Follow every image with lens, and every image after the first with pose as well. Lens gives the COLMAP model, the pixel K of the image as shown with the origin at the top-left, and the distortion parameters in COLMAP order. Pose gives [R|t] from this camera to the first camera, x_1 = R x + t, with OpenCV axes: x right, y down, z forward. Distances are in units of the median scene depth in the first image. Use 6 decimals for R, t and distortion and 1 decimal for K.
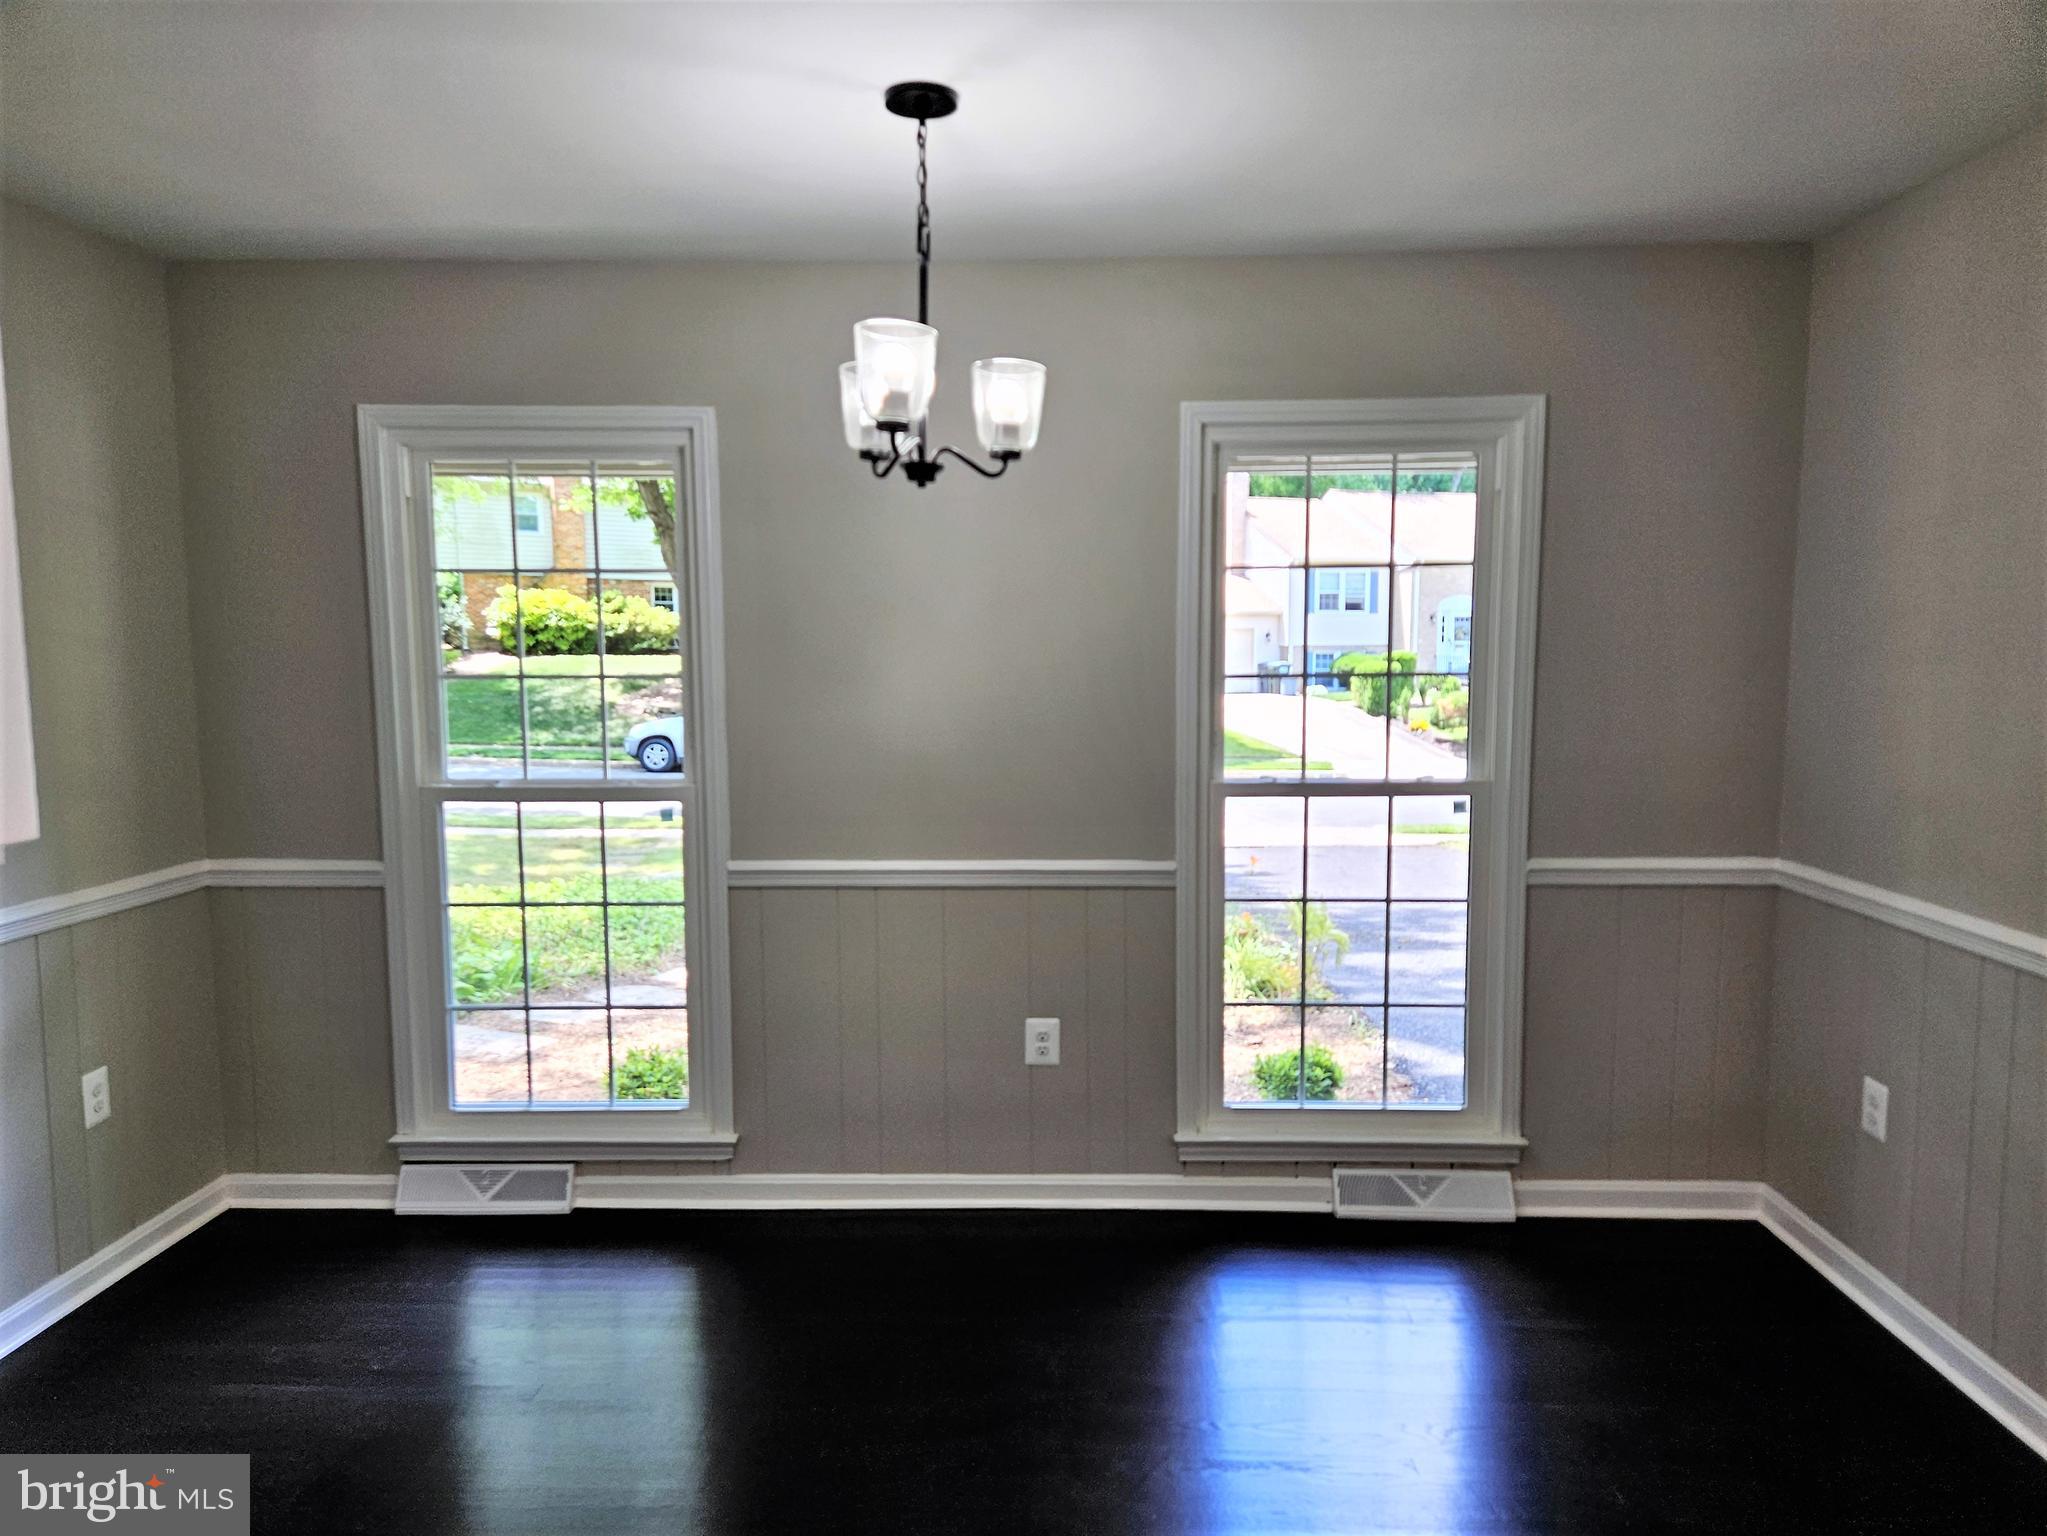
lens RADIAL K [[1363.2, 0, 1020.5], [0, 1363.2, 793.2], [0, 0, 1]] dist [0.076931, -0.053173]
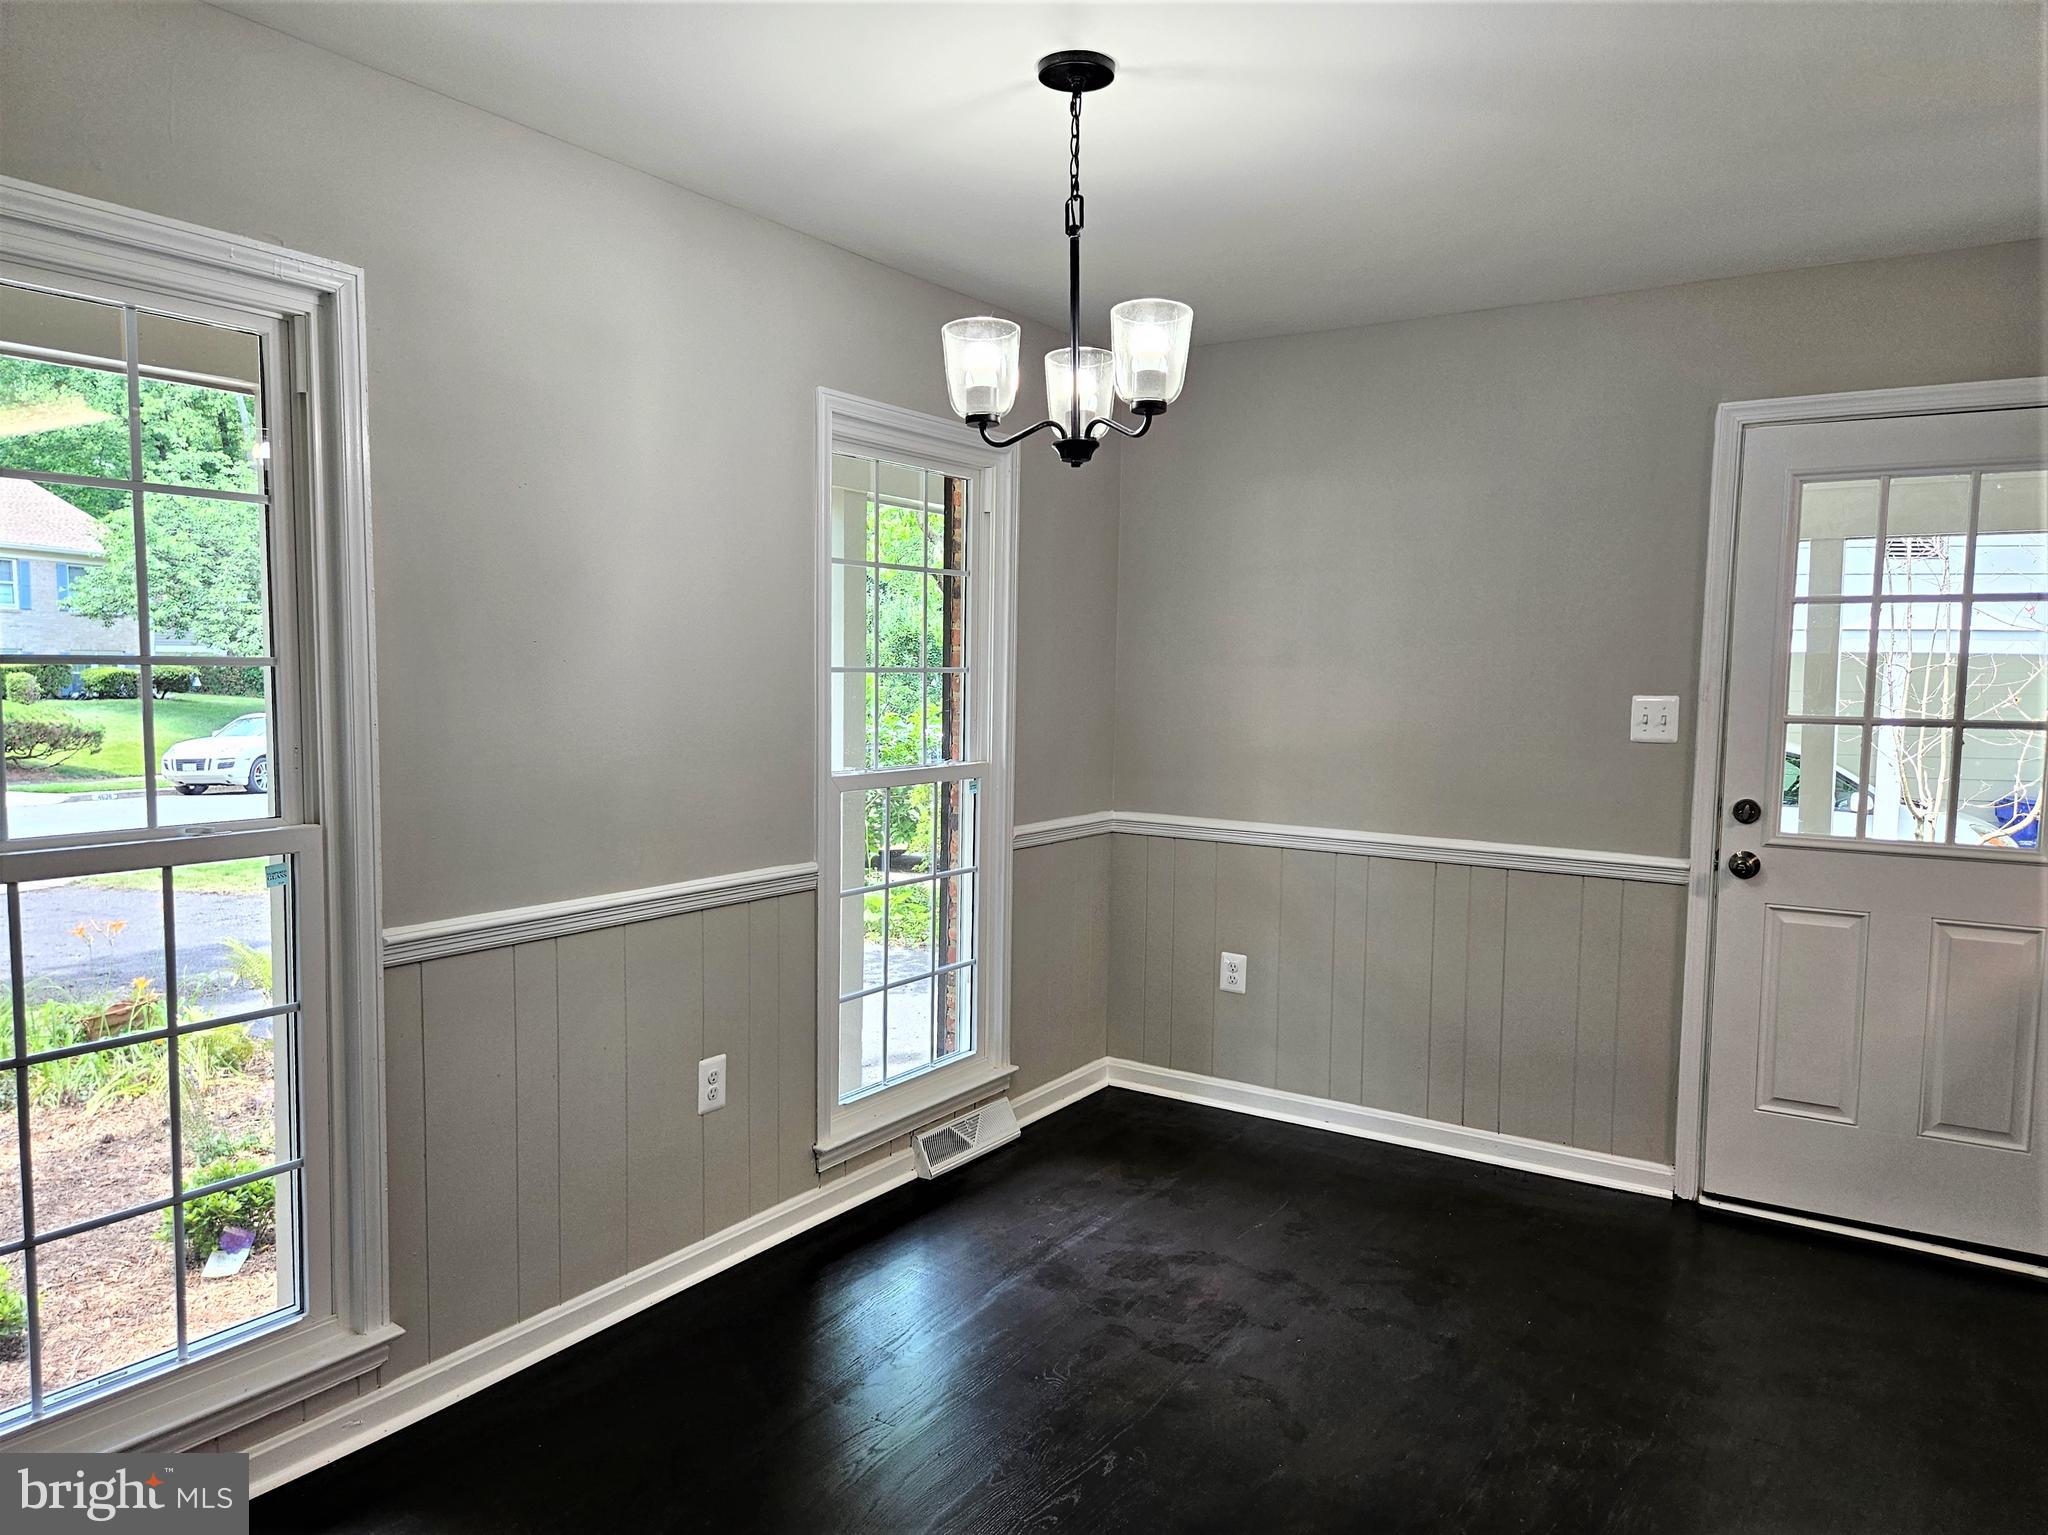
lens RADIAL K [[1419.9, 0, 1018.2], [0, 1419.9, 787.7], [0, 0, 1]] dist [0.032291, 0.001880]
pose [[0.530613, -0.060414, 0.845458, -0.645102], [0.074577, 0.996916, 0.024432, -0.015034], [-0.844327, 0.050088, 0.533482, 0.341062]]
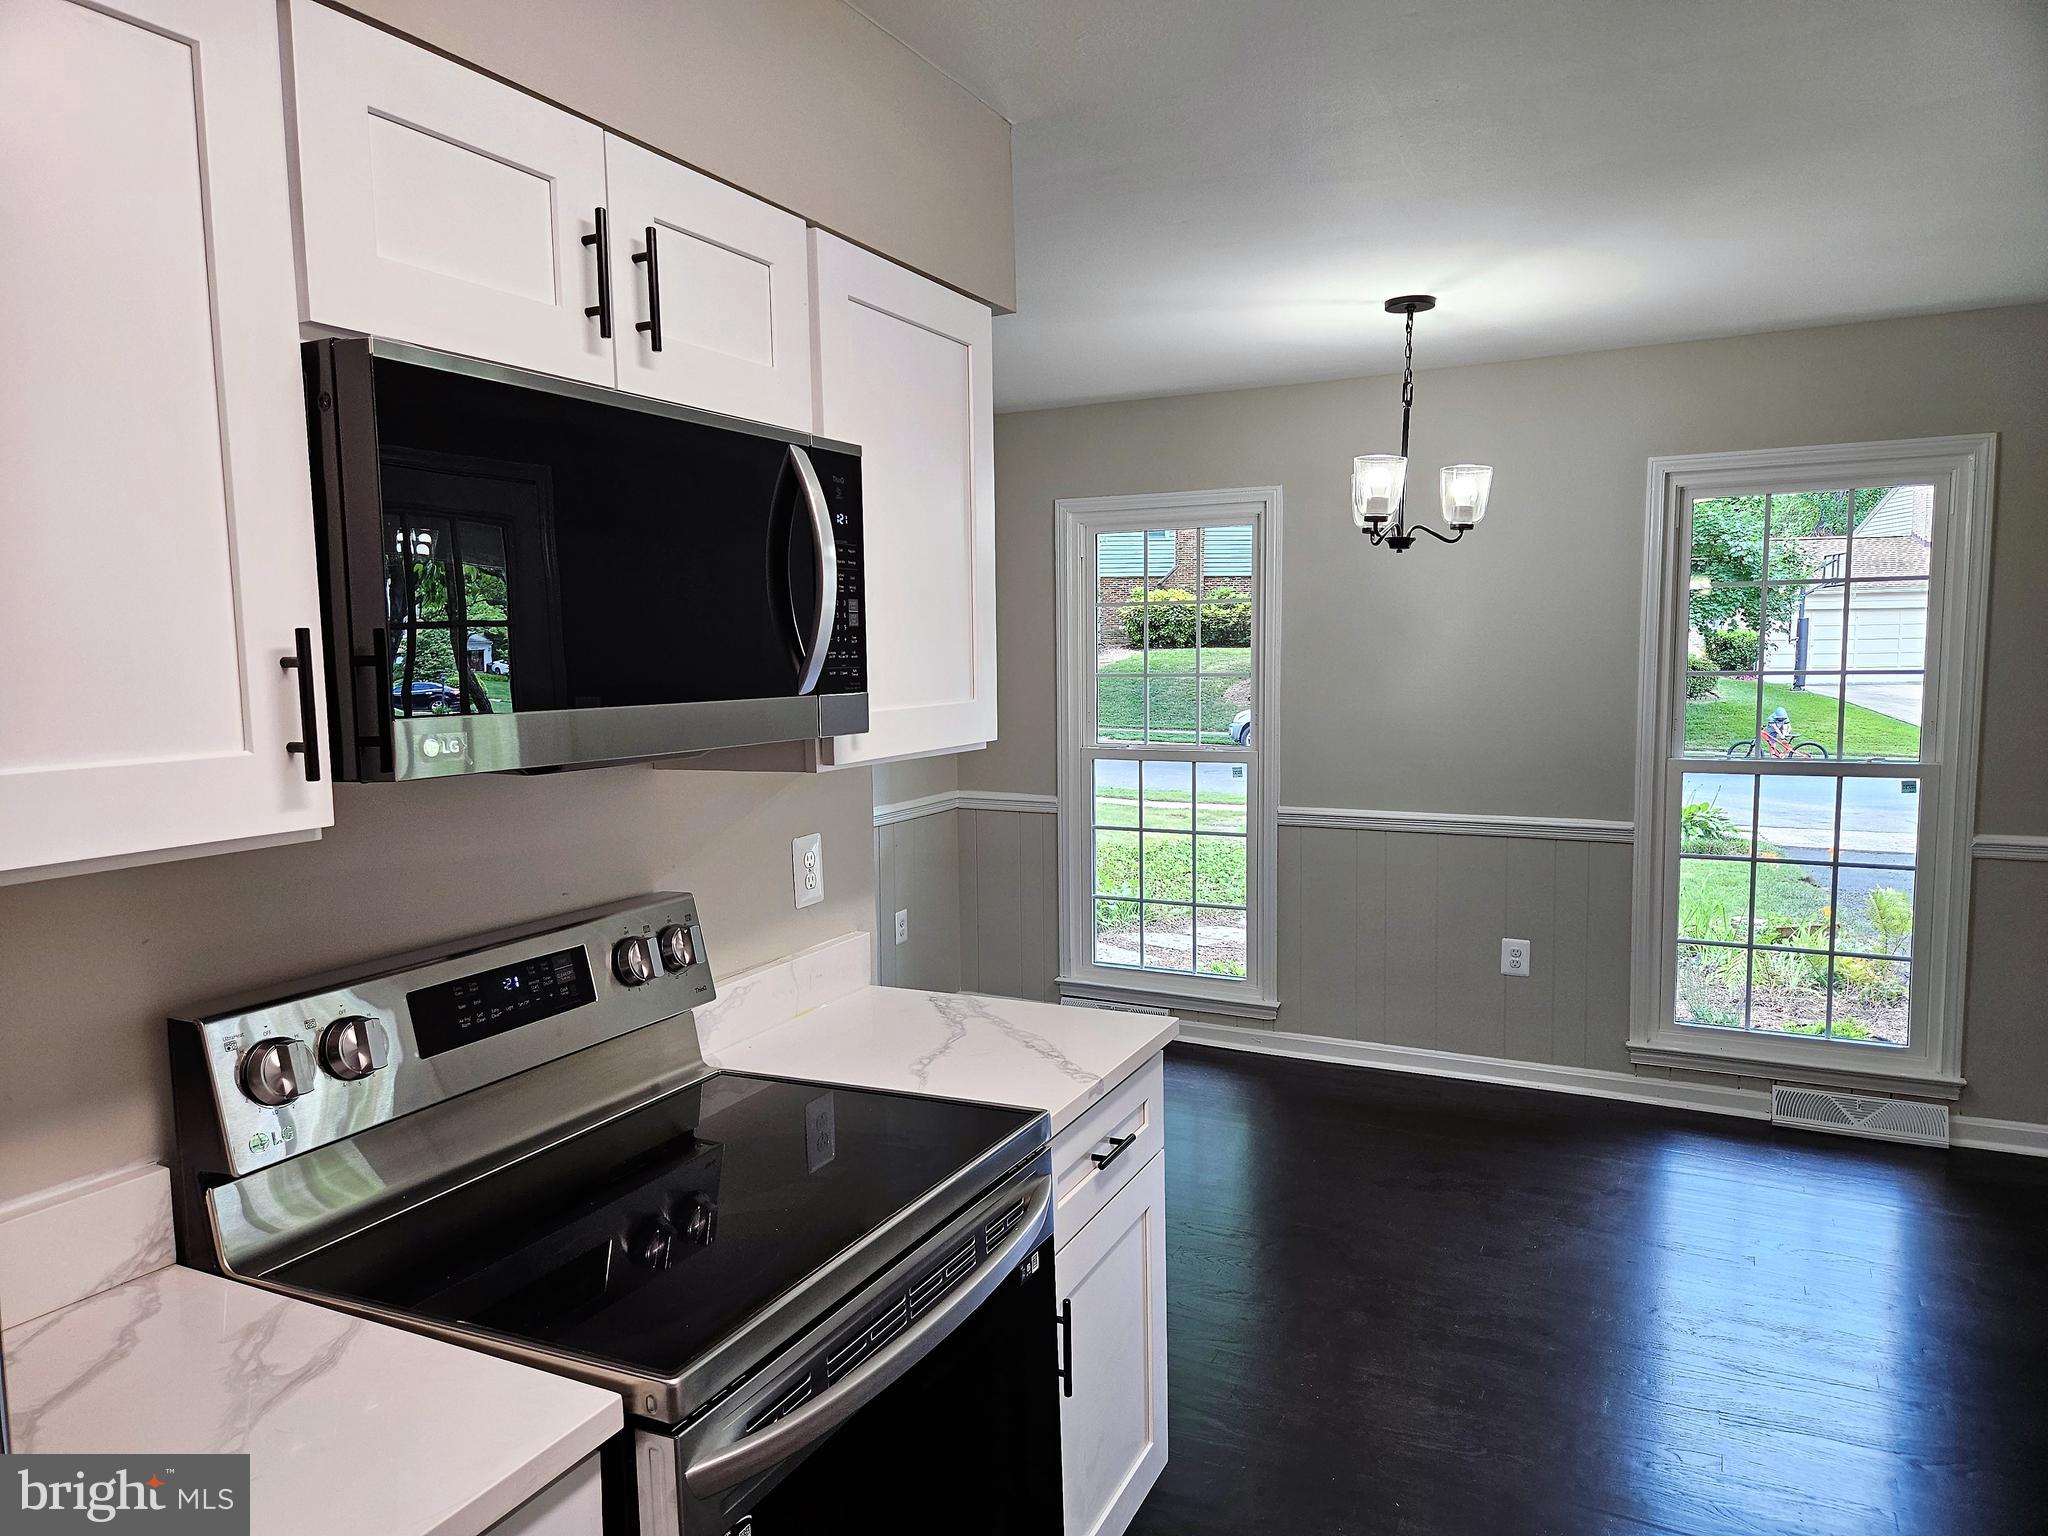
lens RADIAL K [[1363.9, 0, 1021.0], [0, 1363.9, 793.2], [0, 0, 1]] dist [0.076931, -0.053173]
pose [[0.906435, 0.039116, -0.420530, 0.134498], [-0.035681, 0.999235, 0.016035, 0.023170], [0.420835, 0.000470, 0.907137, -0.379718]]
